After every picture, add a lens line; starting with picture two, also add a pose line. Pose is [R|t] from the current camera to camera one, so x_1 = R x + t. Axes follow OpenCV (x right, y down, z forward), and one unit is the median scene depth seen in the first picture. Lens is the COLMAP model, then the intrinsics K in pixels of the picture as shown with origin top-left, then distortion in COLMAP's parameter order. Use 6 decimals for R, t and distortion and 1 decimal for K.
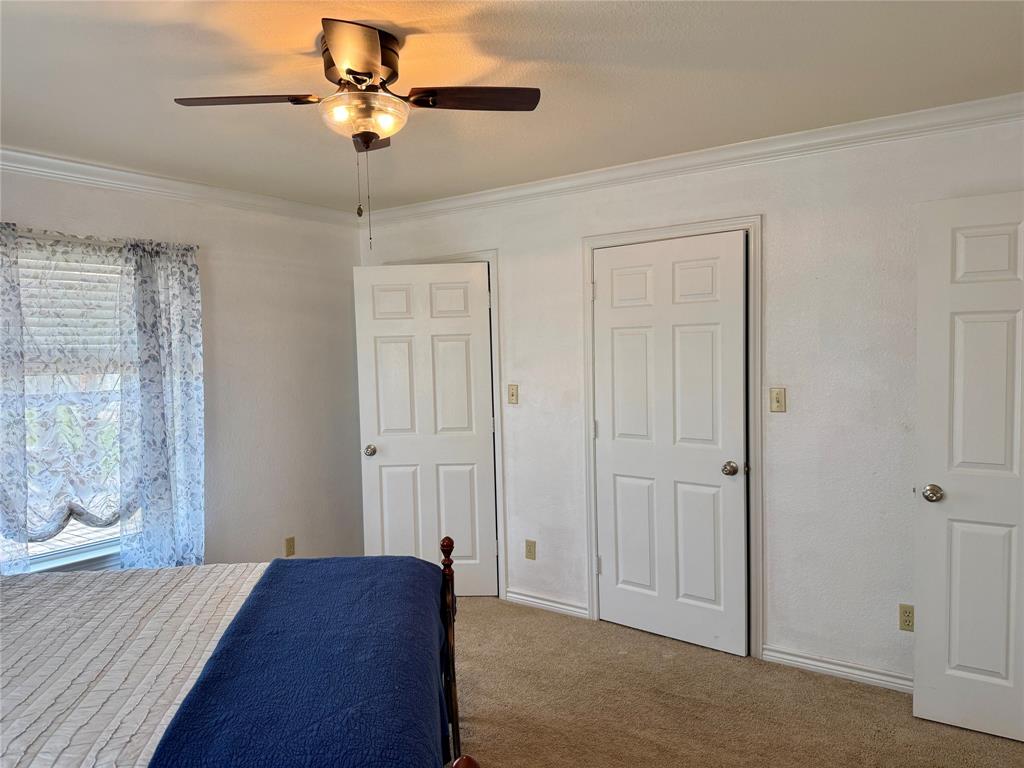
lens RADIAL K [[720.9, 0, 508.6], [0, 720.9, 384.6], [0, 0, 1]] dist [0.025739, -0.038923]
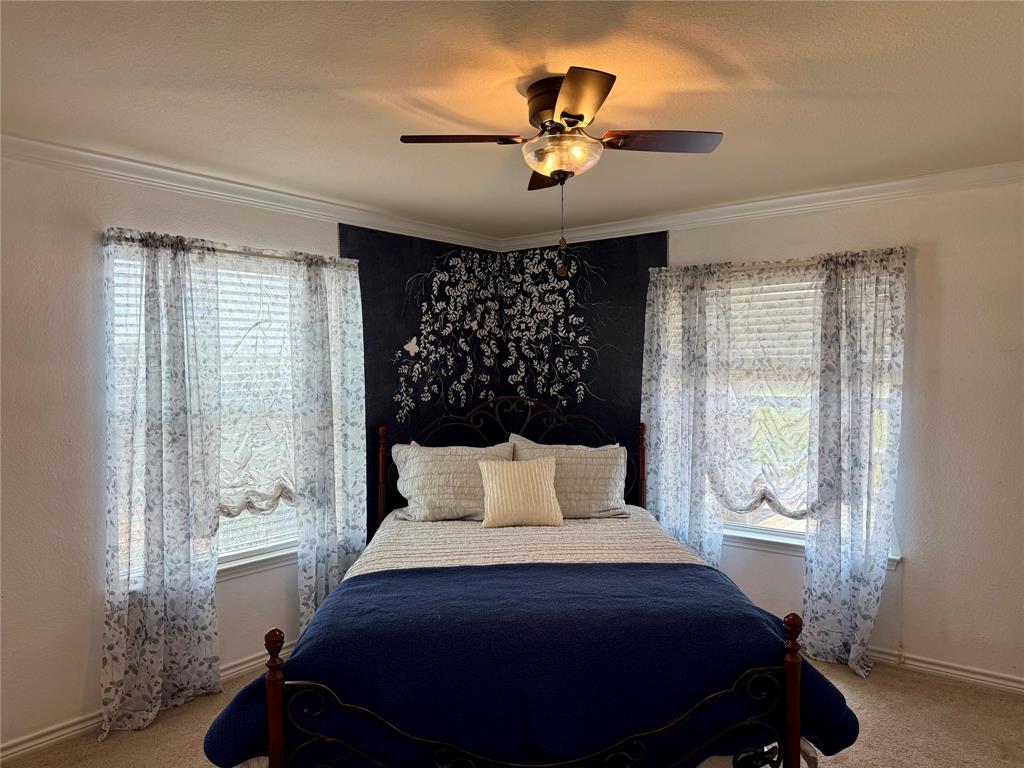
lens RADIAL K [[720.9, 0, 508.7], [0, 720.9, 384.5], [0, 0, 1]] dist [0.025739, -0.038923]
pose [[-0.074108, 0.042159, -0.996359, 0.584061], [-0.047003, 0.997848, 0.045718, -0.040544], [0.996142, 0.050220, -0.071967, 0.646102]]
